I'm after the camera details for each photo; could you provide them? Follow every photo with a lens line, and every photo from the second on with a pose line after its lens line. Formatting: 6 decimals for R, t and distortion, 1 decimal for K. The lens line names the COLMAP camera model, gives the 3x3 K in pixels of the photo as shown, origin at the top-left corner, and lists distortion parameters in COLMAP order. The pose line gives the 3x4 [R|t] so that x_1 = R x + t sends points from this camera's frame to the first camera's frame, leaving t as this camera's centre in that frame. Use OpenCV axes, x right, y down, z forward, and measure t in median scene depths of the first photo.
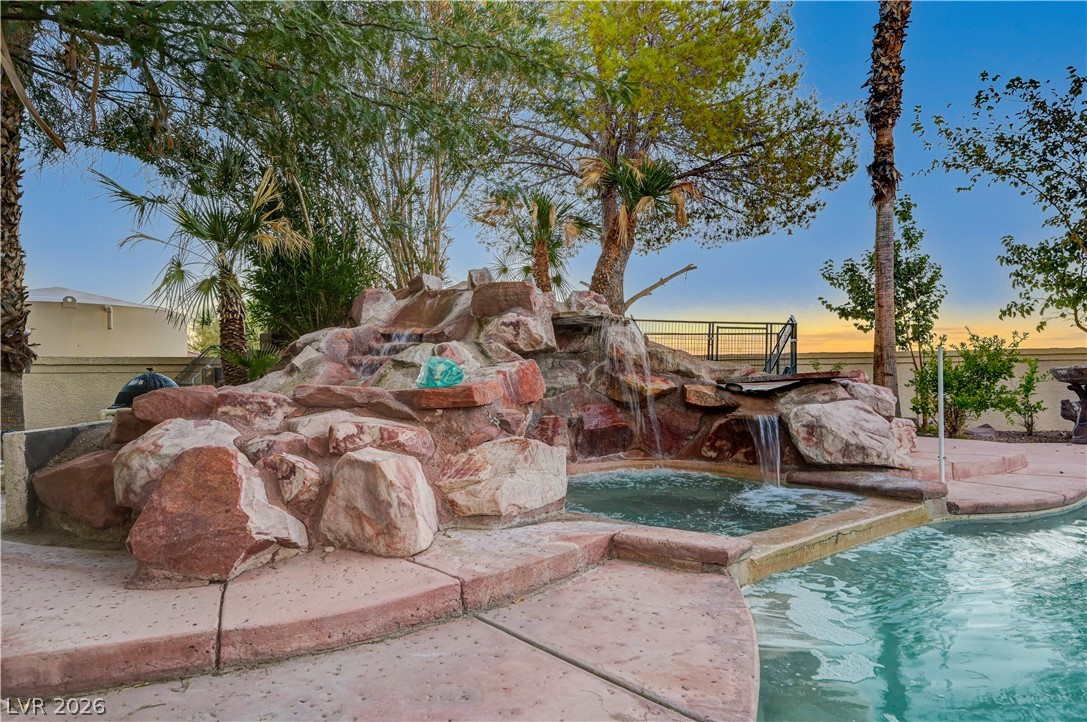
lens RADIAL K [[706.4, 0, 549.0], [0, 706.4, 356.9], [0, 0, 1]] dist [-0.003843, 0.004070]
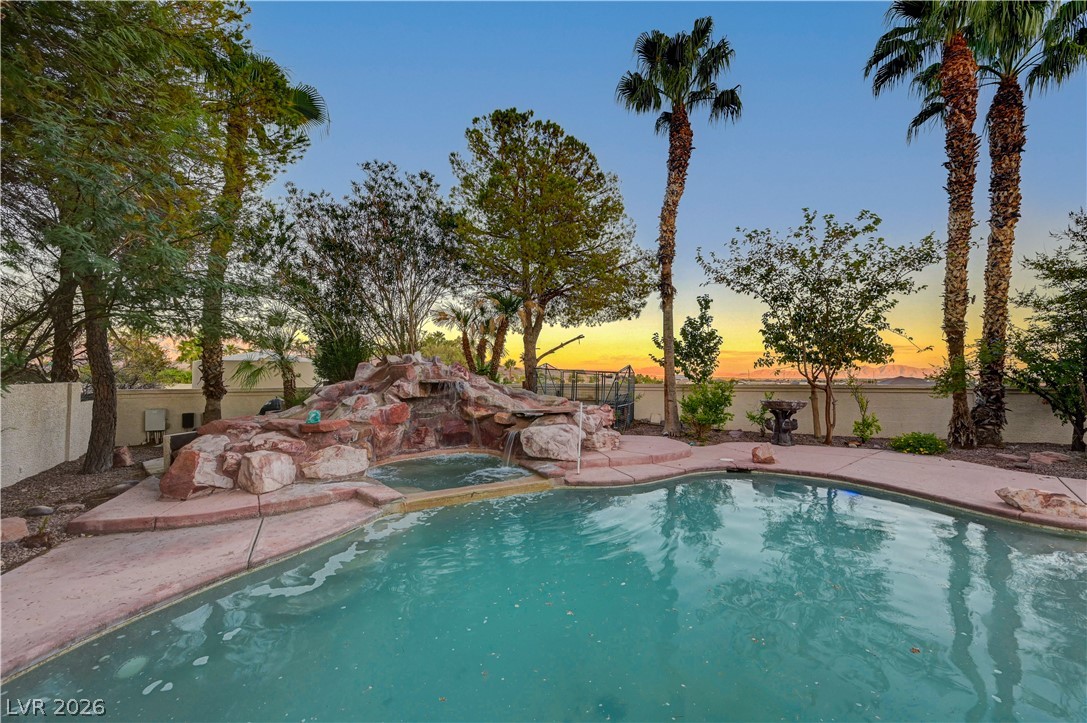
lens RADIAL K [[427.5, 0, 543.0], [0, 427.5, 365.4], [0, 0, 1]] dist [0.003871, 0.000086]
pose [[0.986507, 0.008384, -0.163503, 0.530718], [-0.008083, 0.999964, 0.002504, -0.101872], [0.163518, -0.001149, 0.986540, -0.197289]]
